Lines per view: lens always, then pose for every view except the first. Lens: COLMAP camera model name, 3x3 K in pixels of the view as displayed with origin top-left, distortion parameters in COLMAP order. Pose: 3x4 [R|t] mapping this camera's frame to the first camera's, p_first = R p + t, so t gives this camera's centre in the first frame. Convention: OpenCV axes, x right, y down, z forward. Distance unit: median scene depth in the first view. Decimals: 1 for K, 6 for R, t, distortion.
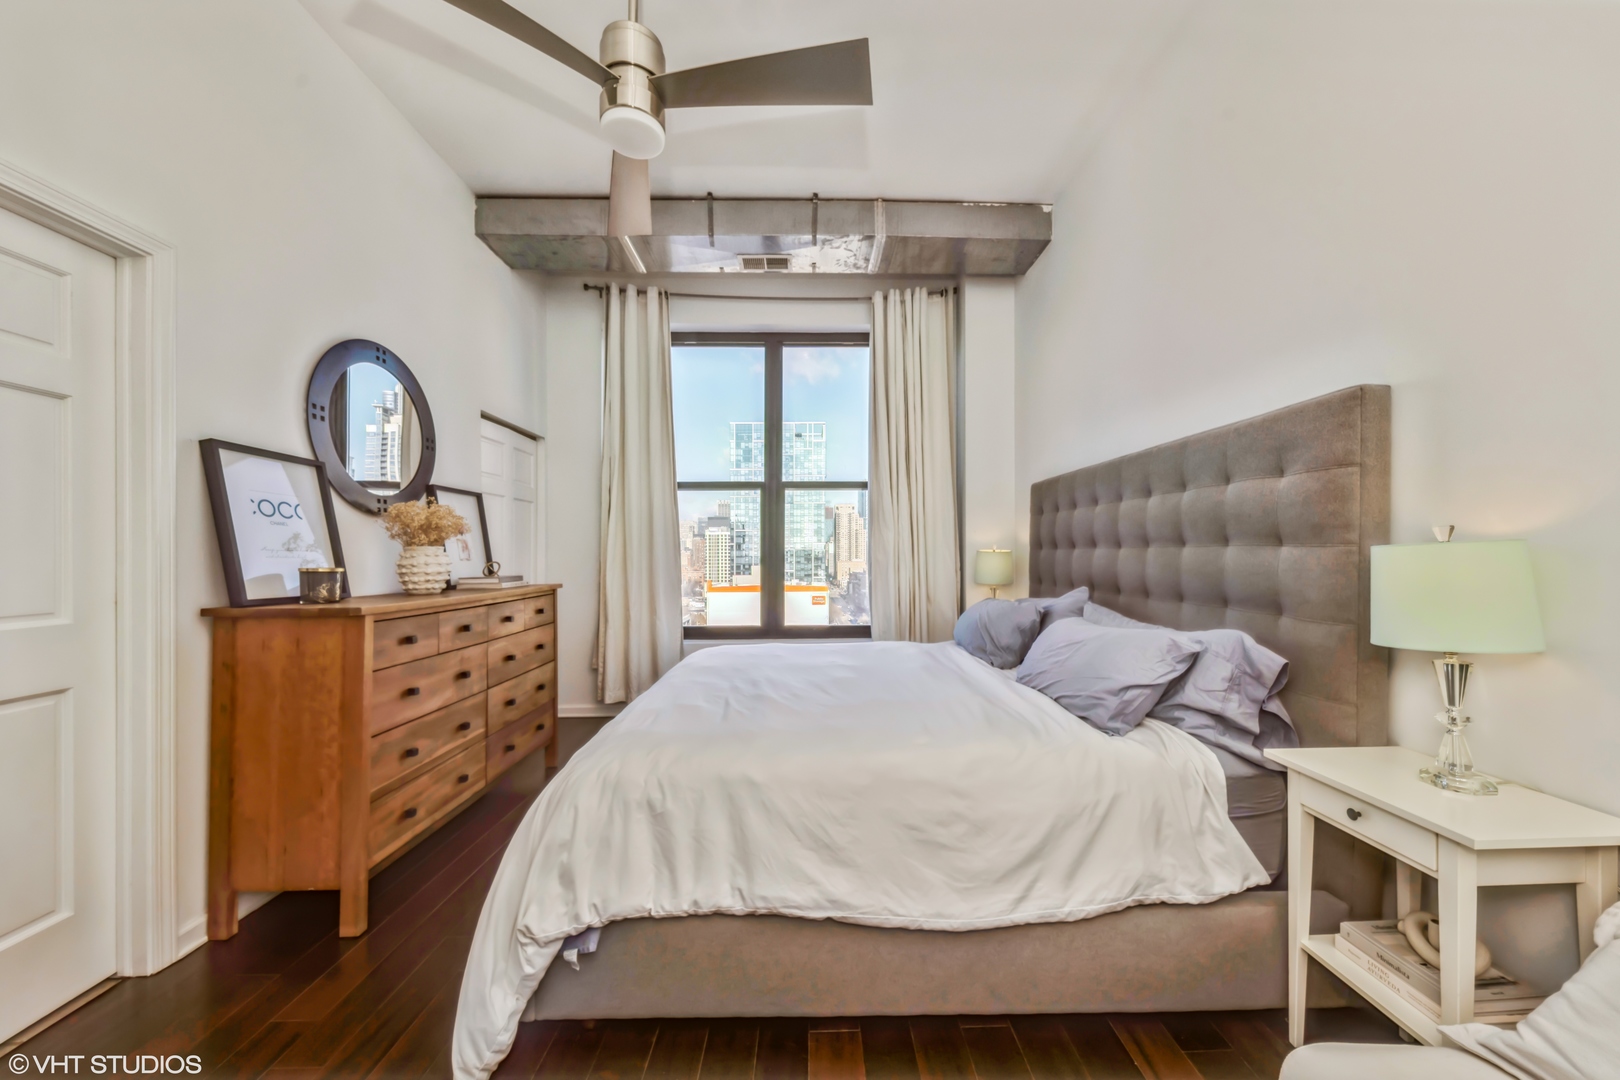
lens RADIAL K [[569.0, 0, 815.9], [0, 569.0, 562.0], [0, 0, 1]] dist [0.014097, -0.004761]
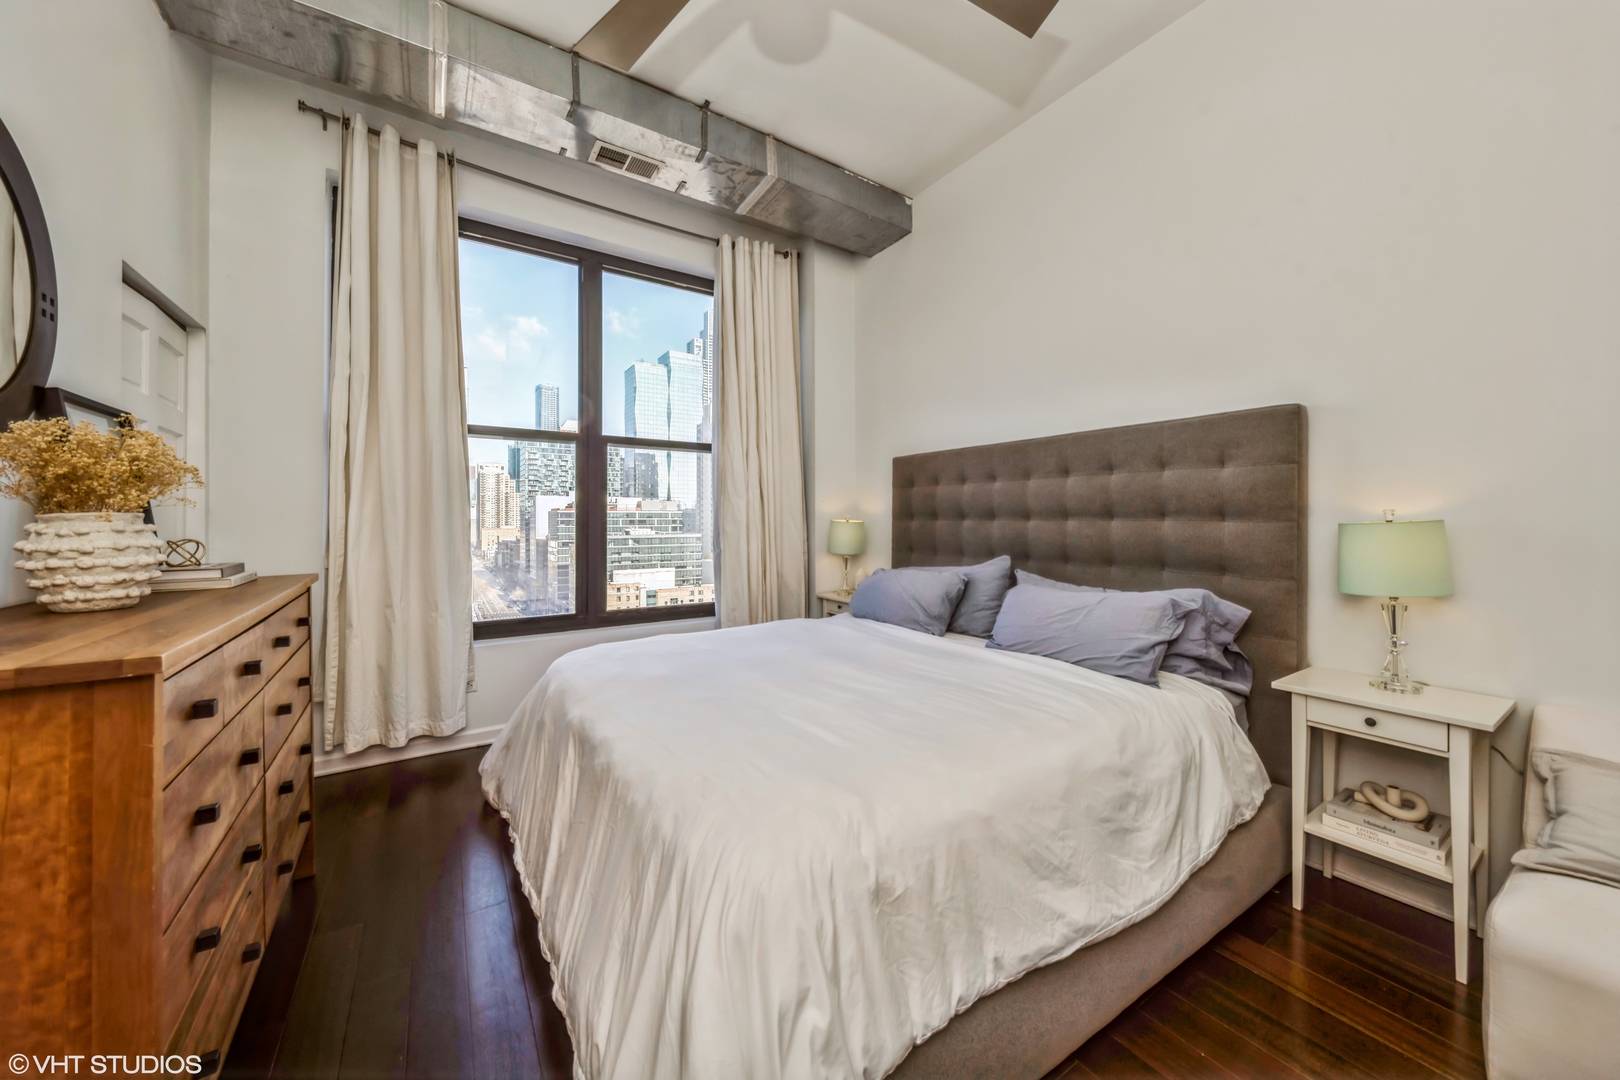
lens RADIAL K [[569.0, 0, 813.4], [0, 569.0, 529.5], [0, 0, 1]] dist [0.014097, -0.004761]
pose [[0.851646, -0.005541, 0.524089, -0.312707], [0.005259, 0.999984, 0.002025, -0.008223], [-0.524091, 0.001032, 0.851661, 0.189681]]
